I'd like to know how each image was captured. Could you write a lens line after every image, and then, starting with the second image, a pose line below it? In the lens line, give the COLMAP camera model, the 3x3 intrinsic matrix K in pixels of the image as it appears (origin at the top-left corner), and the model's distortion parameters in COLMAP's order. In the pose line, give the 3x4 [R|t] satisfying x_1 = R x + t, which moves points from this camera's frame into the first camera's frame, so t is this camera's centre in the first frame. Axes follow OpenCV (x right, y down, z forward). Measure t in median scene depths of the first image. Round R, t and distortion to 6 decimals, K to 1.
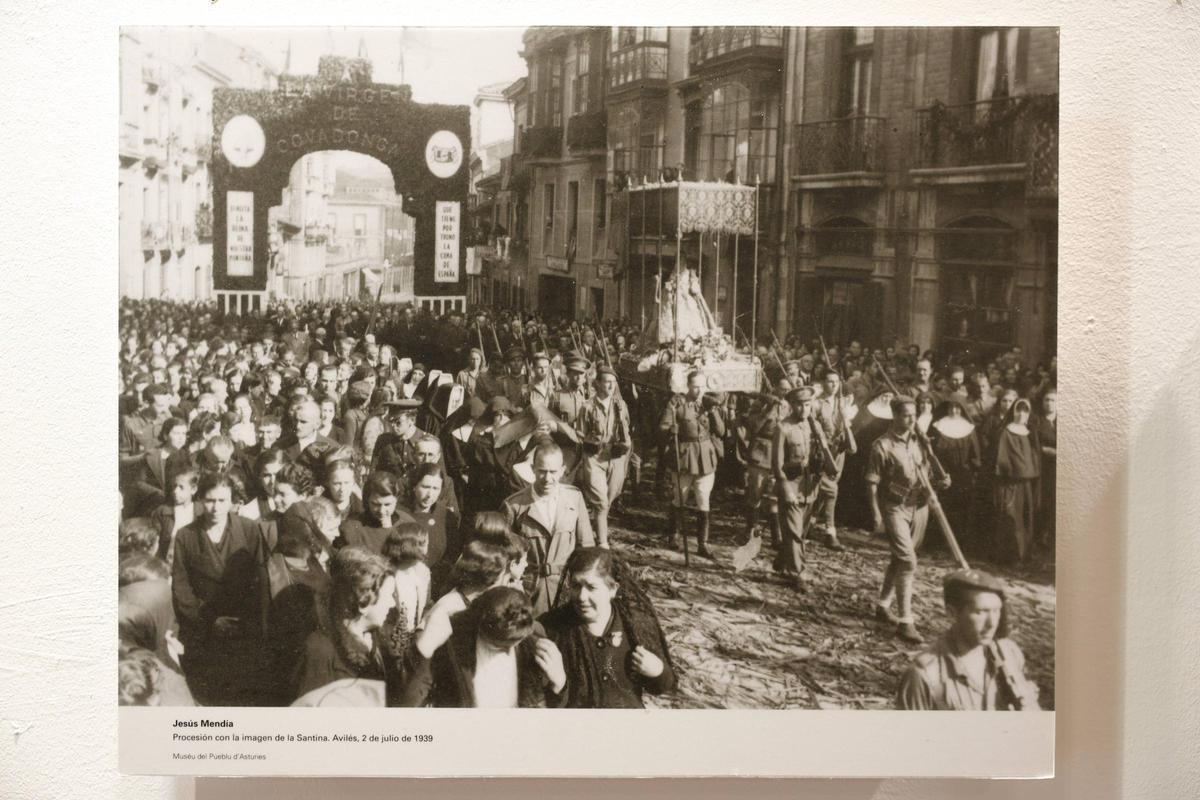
lens RADIAL K [[797.9, 0, 600.0], [0, 797.9, 400.0], [0, 0, 1]] dist [-0.004349, -0.000666]
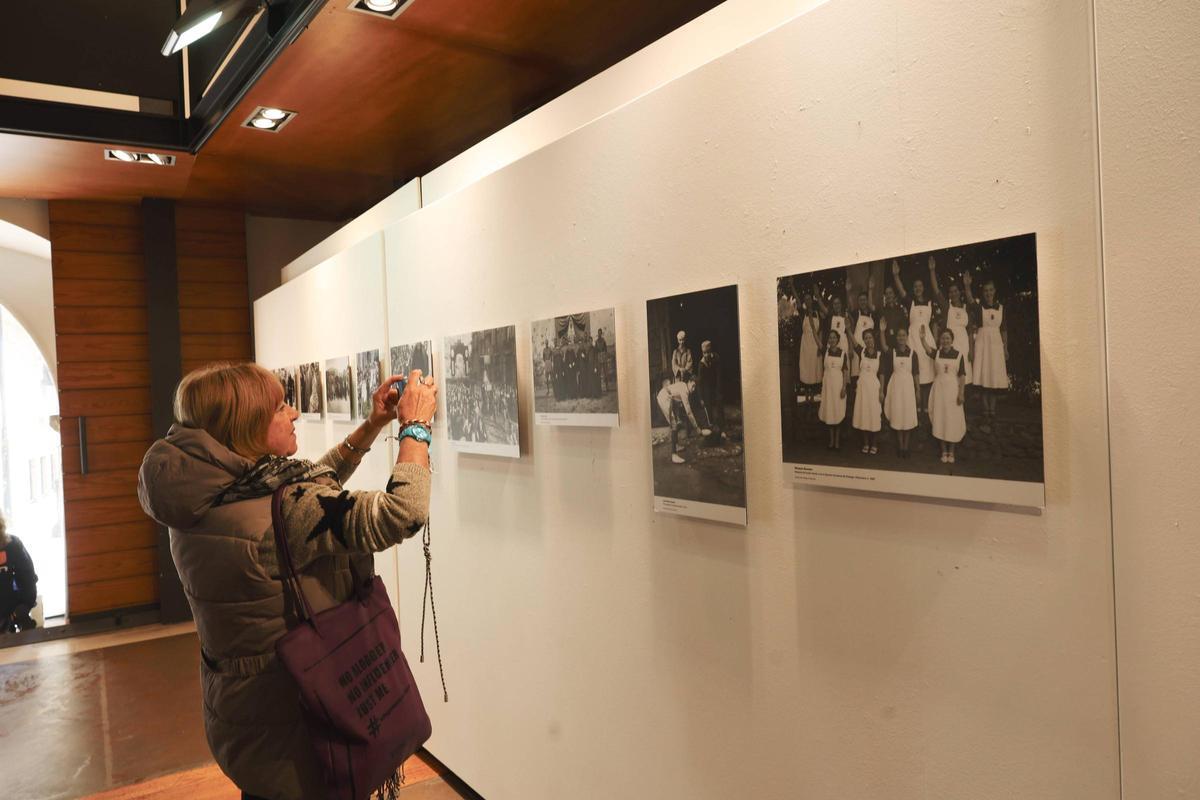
lens RADIAL K [[797.9, 0, 600.0], [0, 797.9, 400.0], [0, 0, 1]] dist [-0.004349, -0.000666]
pose [[0.579919, -0.010547, -0.814606, 5.510239], [0.041790, 0.998985, 0.016816, -0.004545], [0.813601, -0.043794, 0.579772, -1.794533]]
